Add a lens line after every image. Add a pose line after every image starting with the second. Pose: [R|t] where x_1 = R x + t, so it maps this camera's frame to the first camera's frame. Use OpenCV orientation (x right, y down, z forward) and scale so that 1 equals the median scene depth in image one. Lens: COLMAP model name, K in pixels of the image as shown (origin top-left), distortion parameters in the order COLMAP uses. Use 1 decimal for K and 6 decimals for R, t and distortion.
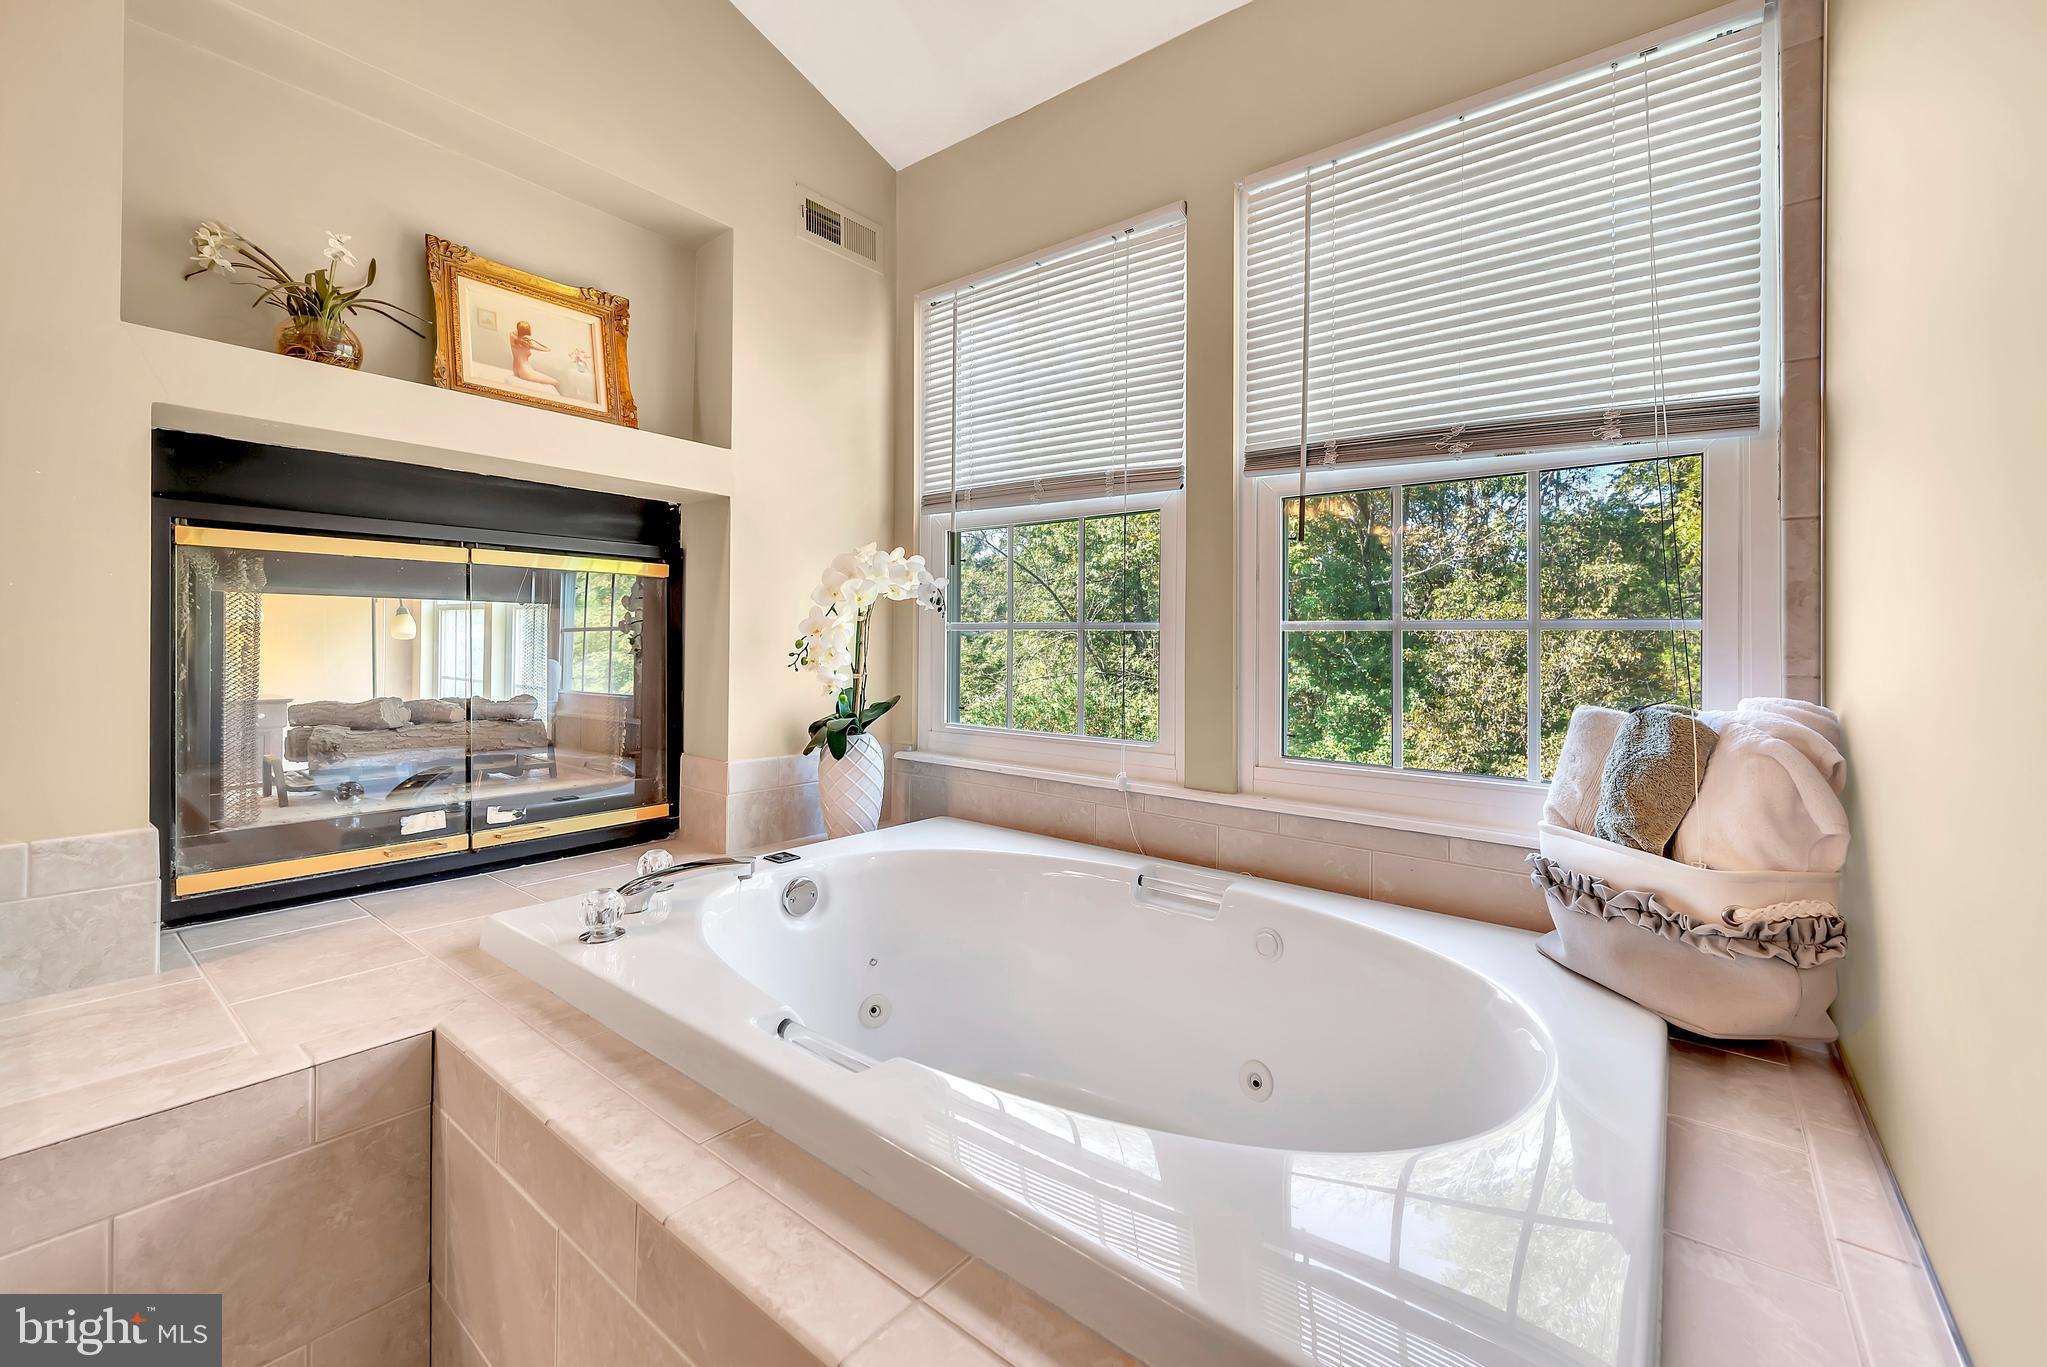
lens RADIAL K [[825.6, 0, 1030.4], [0, 825.6, 650.0], [0, 0, 1]] dist [-0.001697, -0.000548]
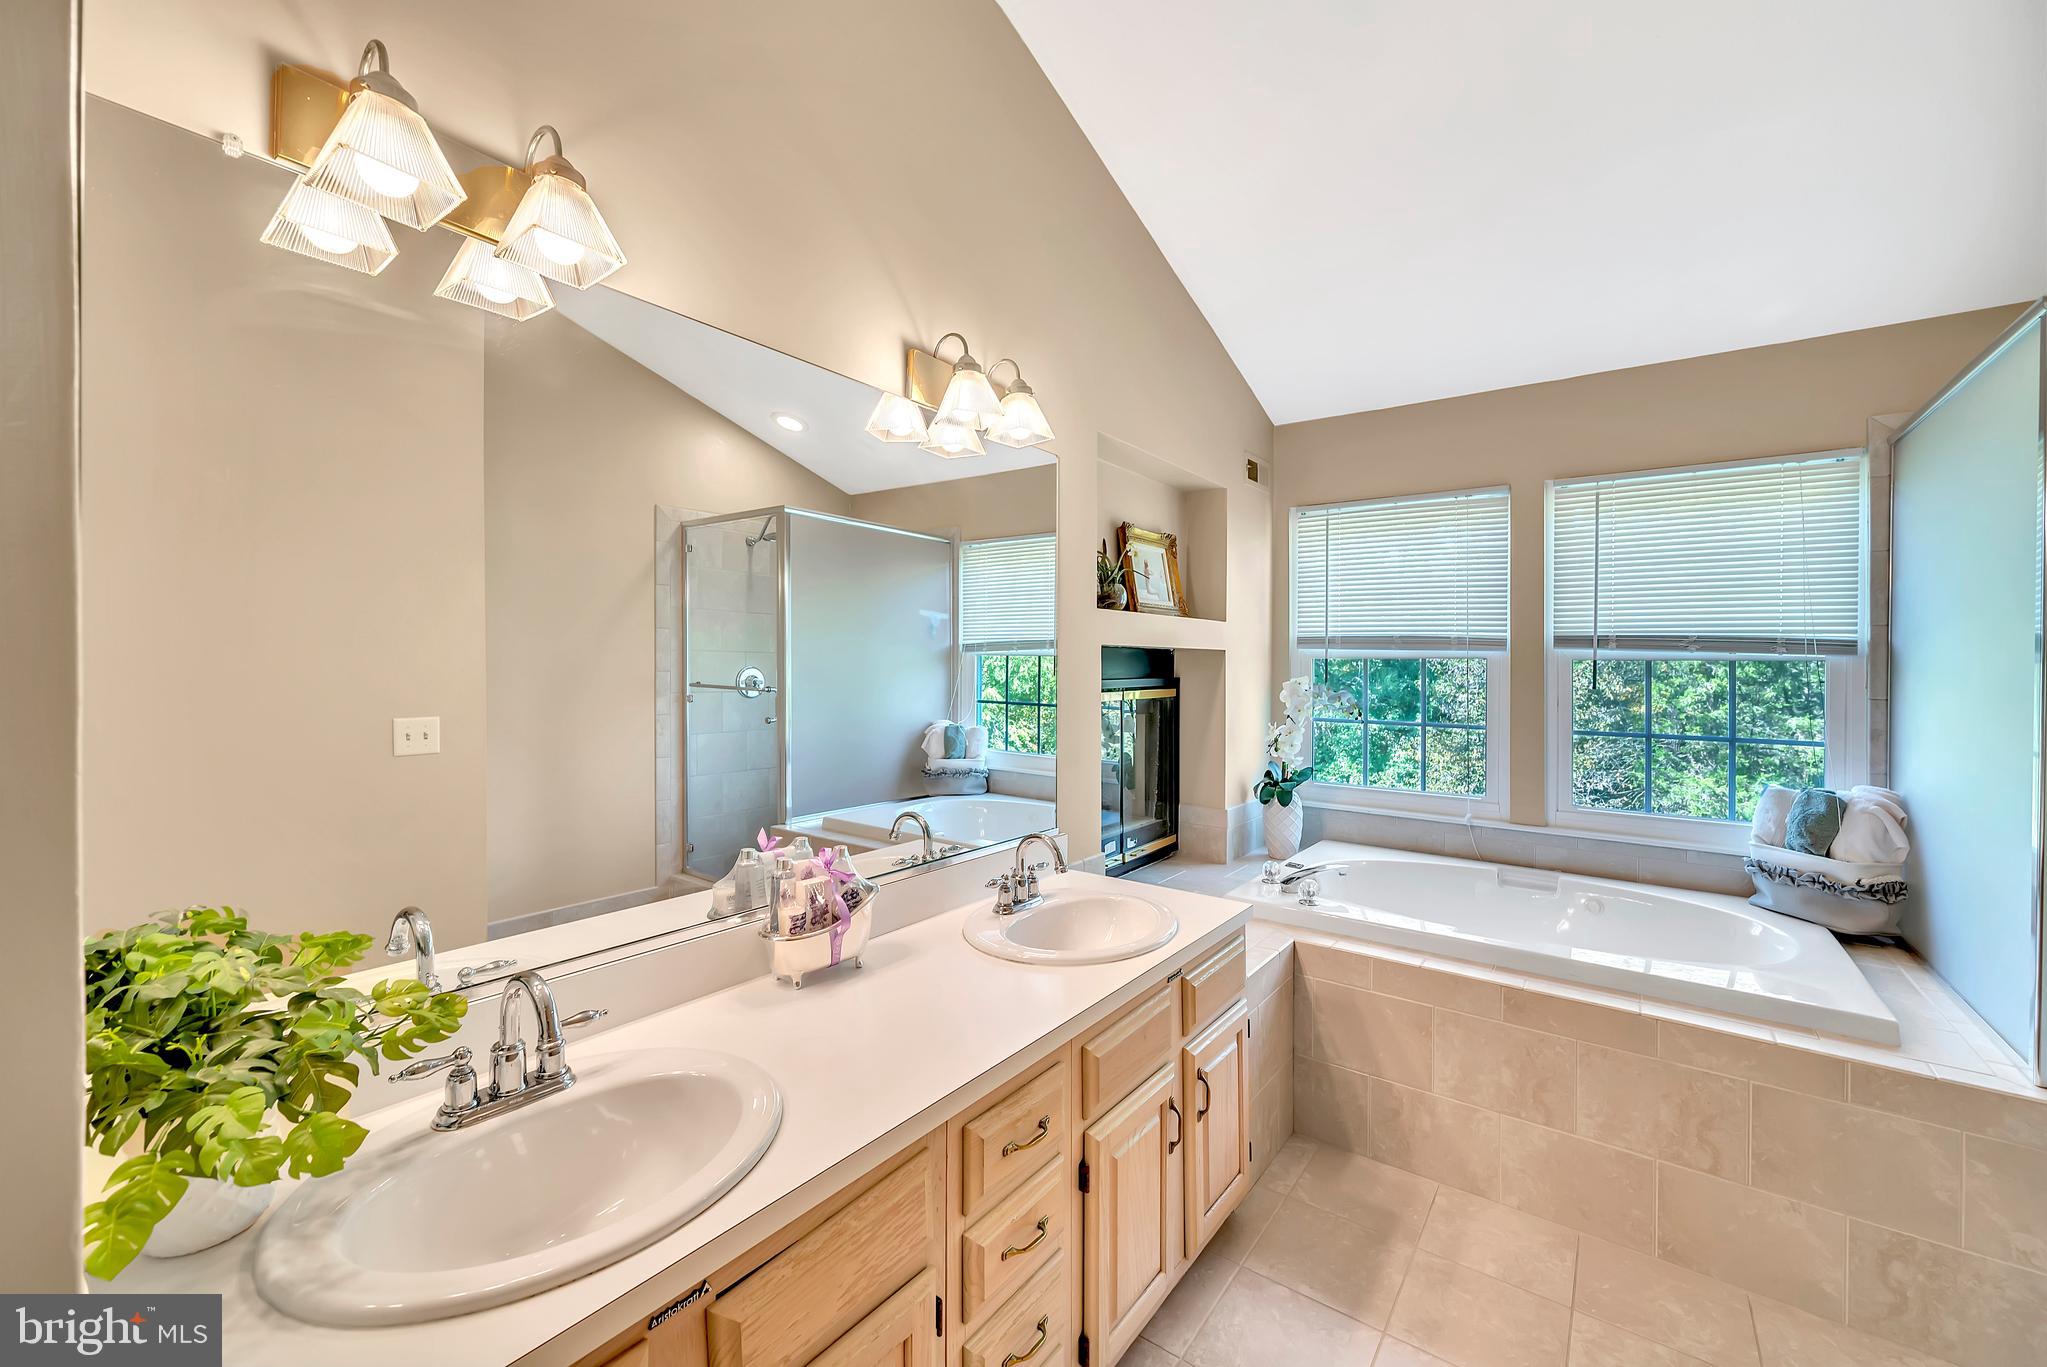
lens RADIAL K [[825.6, 0, 1022.7], [0, 825.6, 675.3], [0, 0, 1]] dist [-0.001697, -0.000548]
pose [[0.999371, -0.003923, 0.035253, -1.320074], [0.003530, 0.999931, 0.011178, -0.247134], [-0.035295, -0.011047, 0.999316, -1.026849]]
